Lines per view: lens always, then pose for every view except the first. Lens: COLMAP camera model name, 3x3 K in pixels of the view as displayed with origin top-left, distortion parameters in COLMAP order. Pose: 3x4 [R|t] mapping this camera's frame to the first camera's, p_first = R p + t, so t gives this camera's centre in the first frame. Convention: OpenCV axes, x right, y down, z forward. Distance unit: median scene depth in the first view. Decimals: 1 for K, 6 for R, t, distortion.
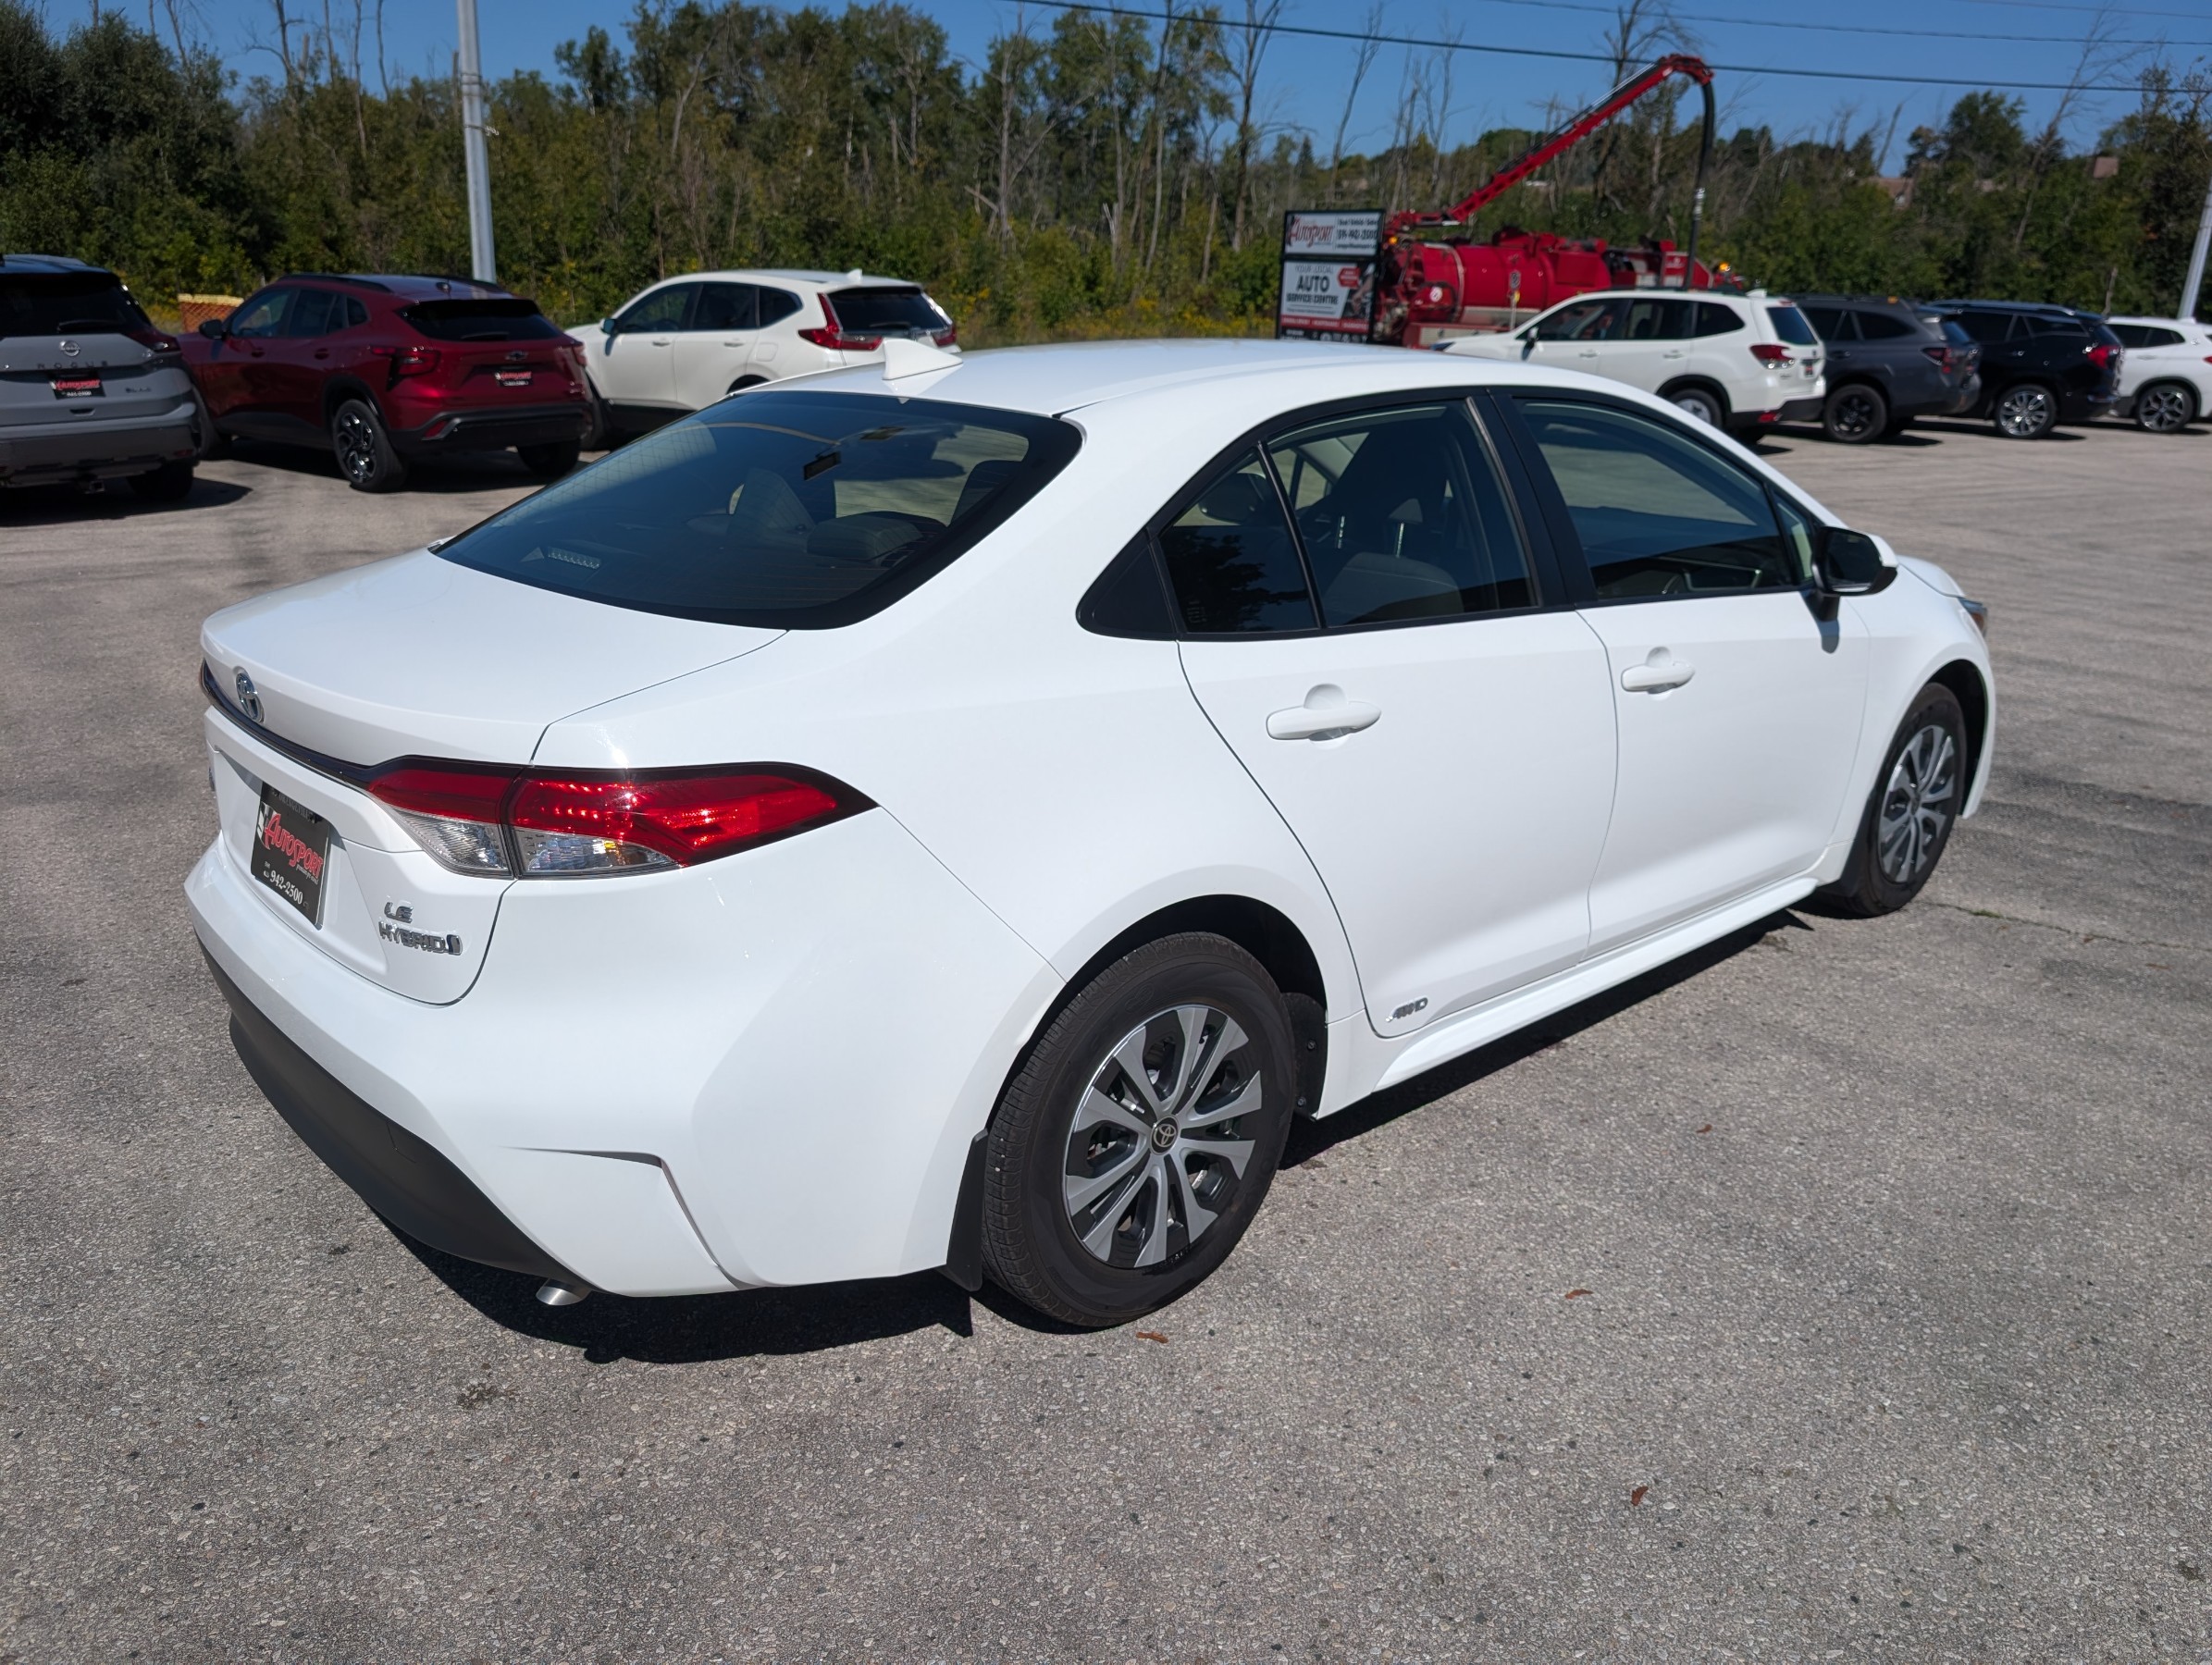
lens RADIAL K [[1631.1, 0, 1117.9], [0, 1631.1, 832.1], [0, 0, 1]] dist [0.022260, -0.026945]
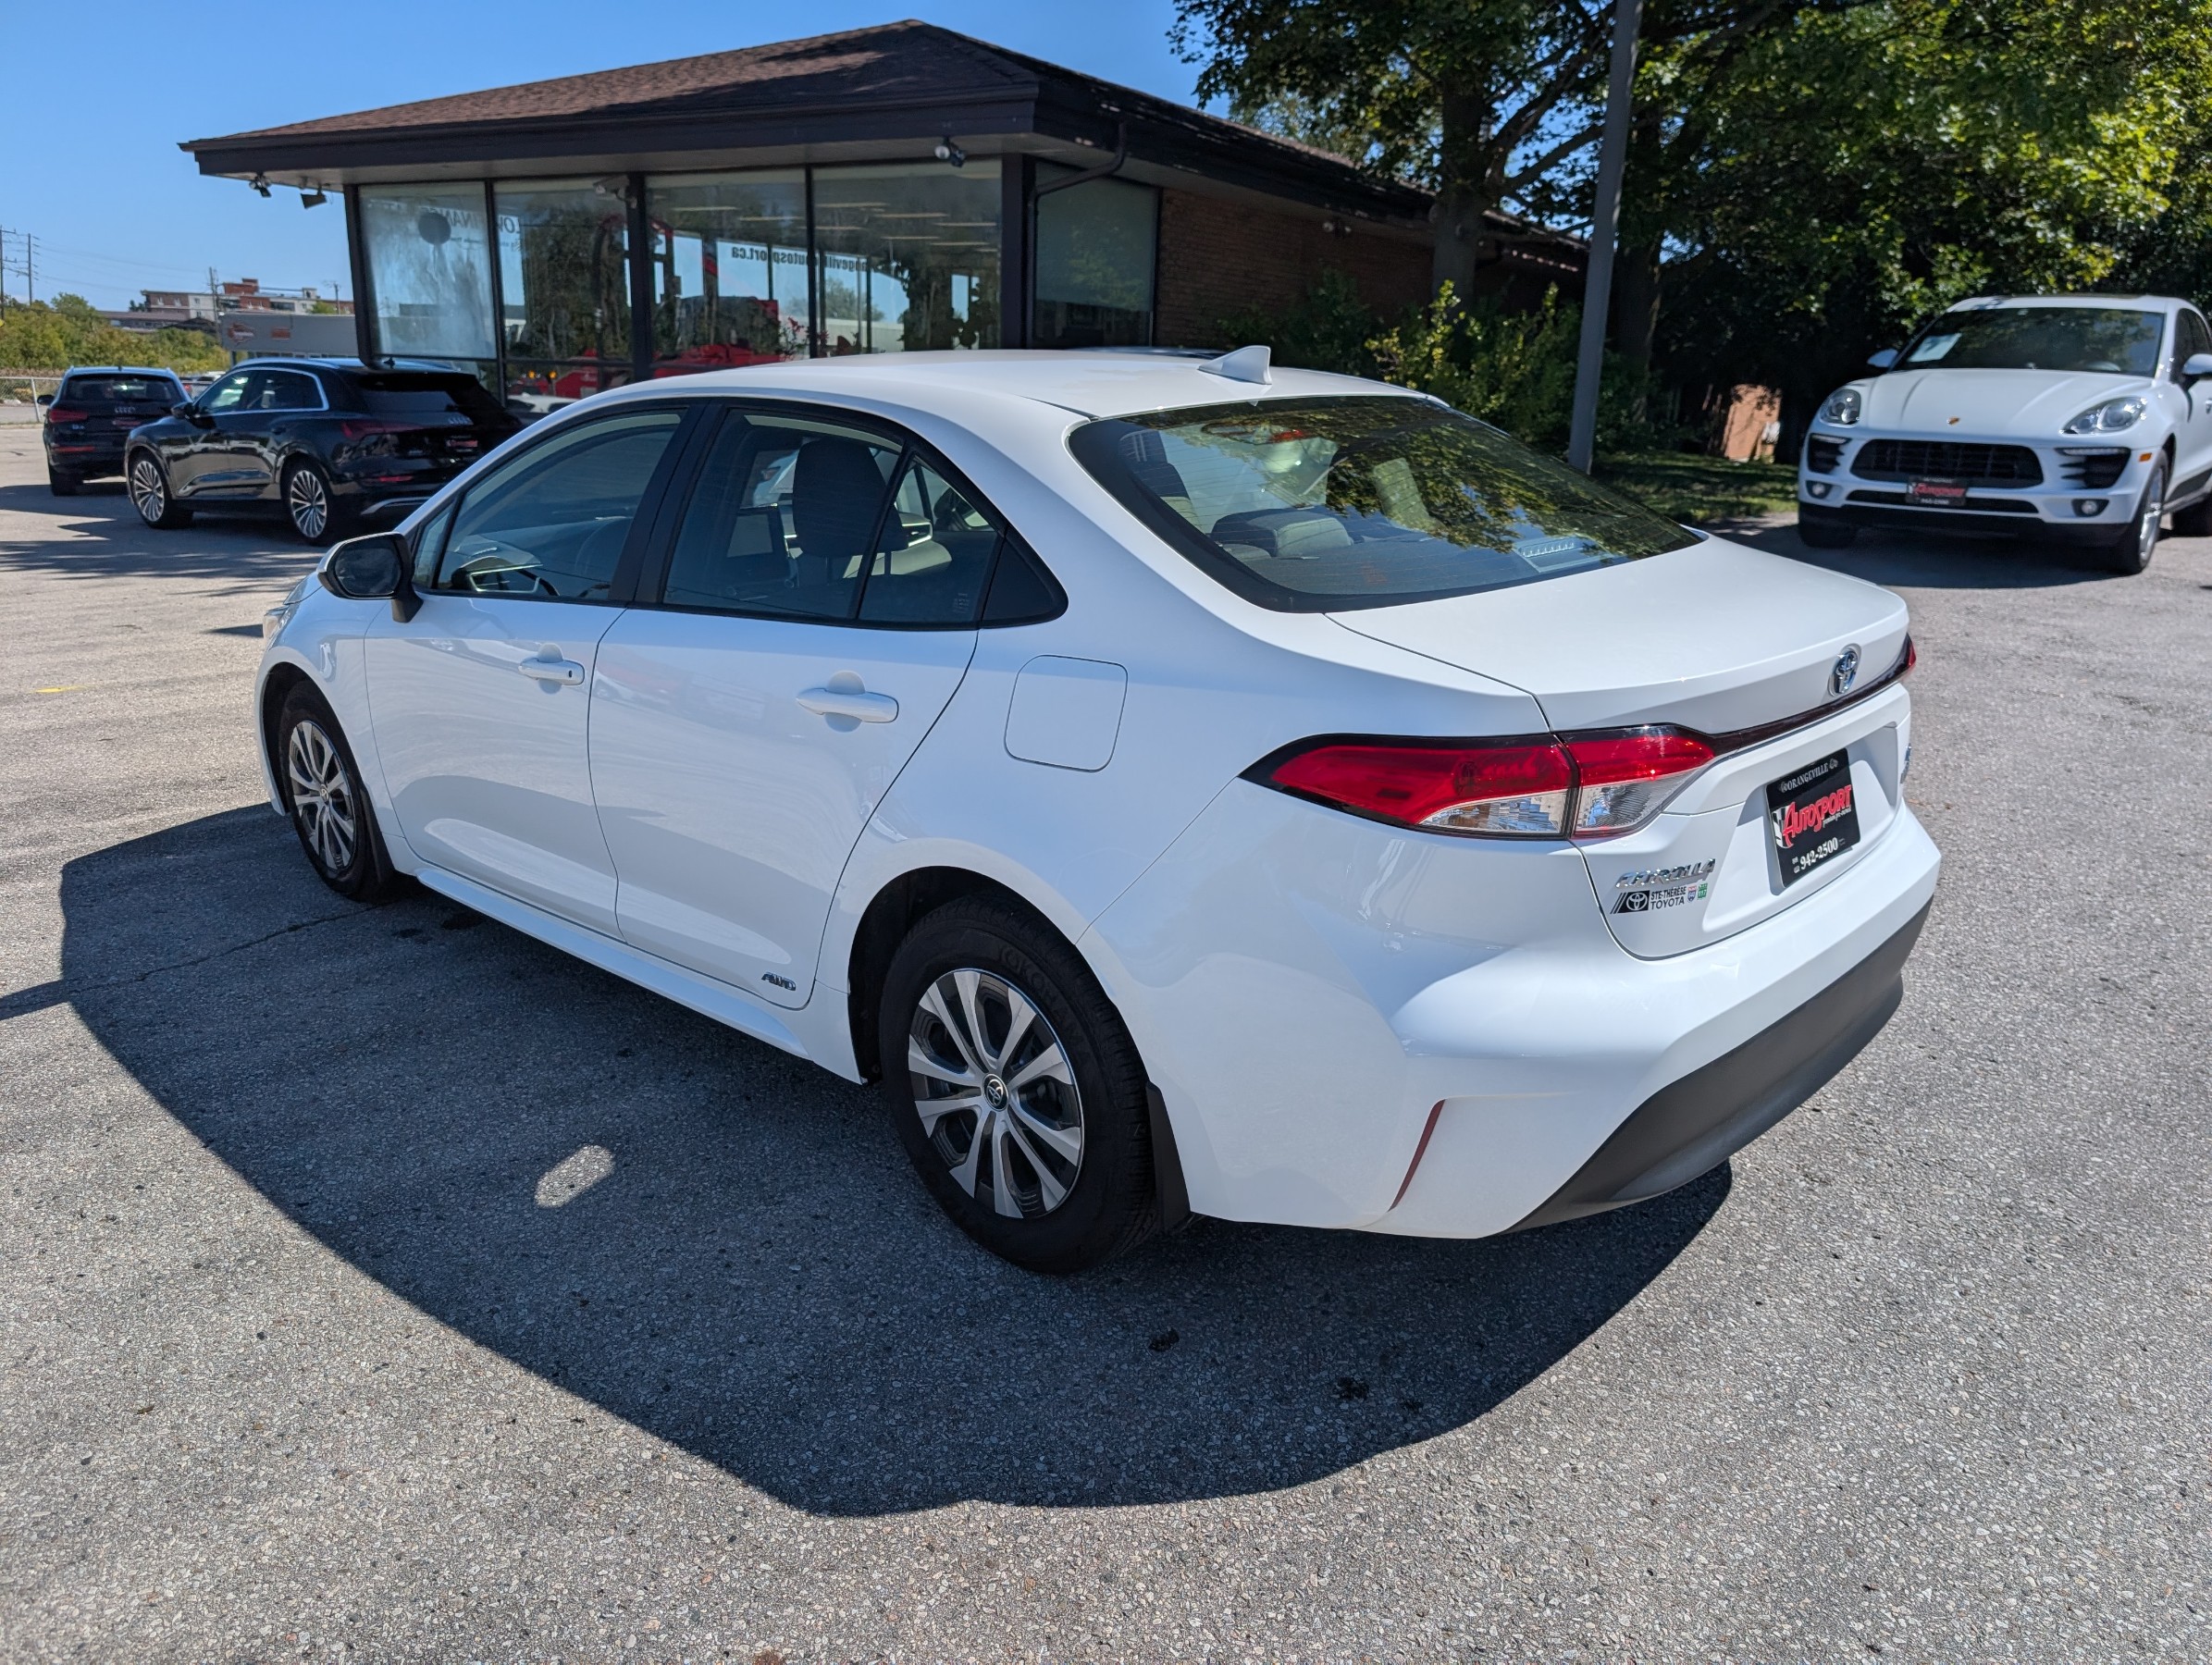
lens RADIAL K [[1628.8, 0, 1096.9], [0, 1628.8, 806.3], [0, 0, 1]] dist [0.007880, -0.000953]
pose [[-0.084833, -0.275959, 0.957418, -0.166681], [0.310775, 0.905621, 0.288566, -0.050190], [-0.946690, 0.322022, 0.008935, 0.161735]]
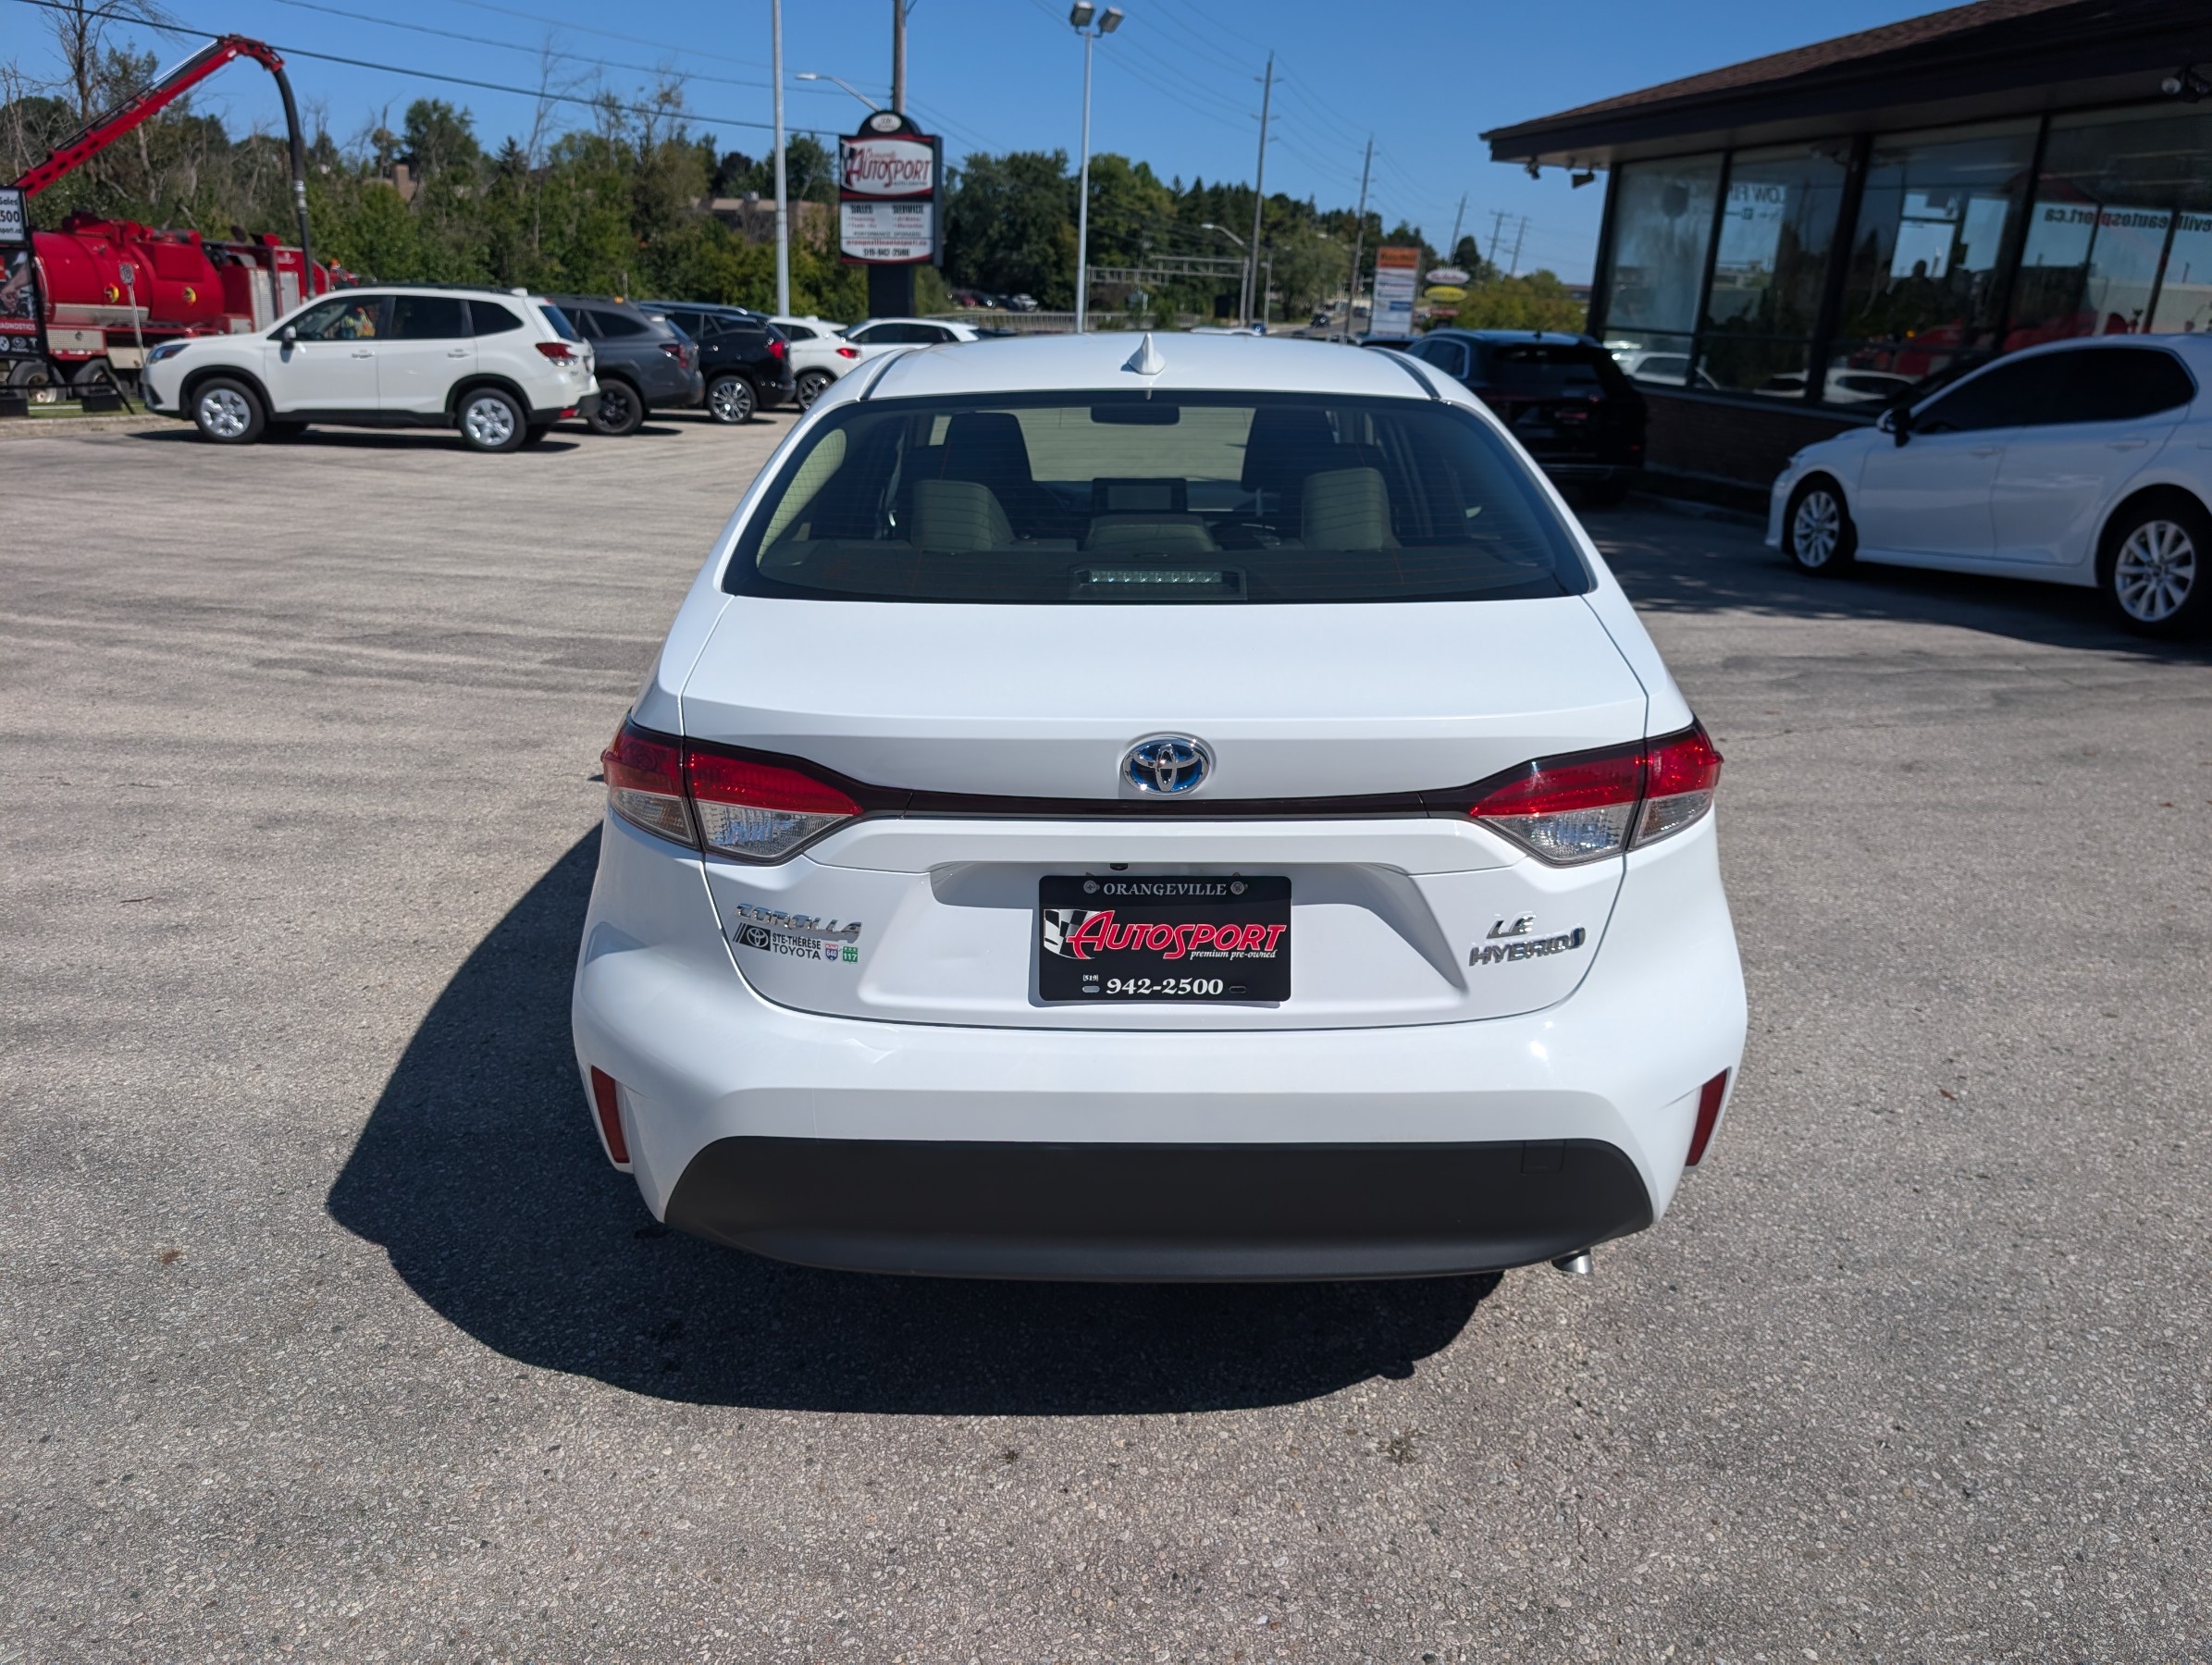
lens RADIAL K [[1631.1, 0, 1117.9], [0, 1631.1, 832.1], [0, 0, 1]] dist [0.022260, -0.026945]
pose [[0.672463, -0.223160, 0.705686, -0.124899], [0.223021, 0.970242, 0.094299, -0.014596], [-0.705730, 0.093971, 0.702222, 0.047935]]
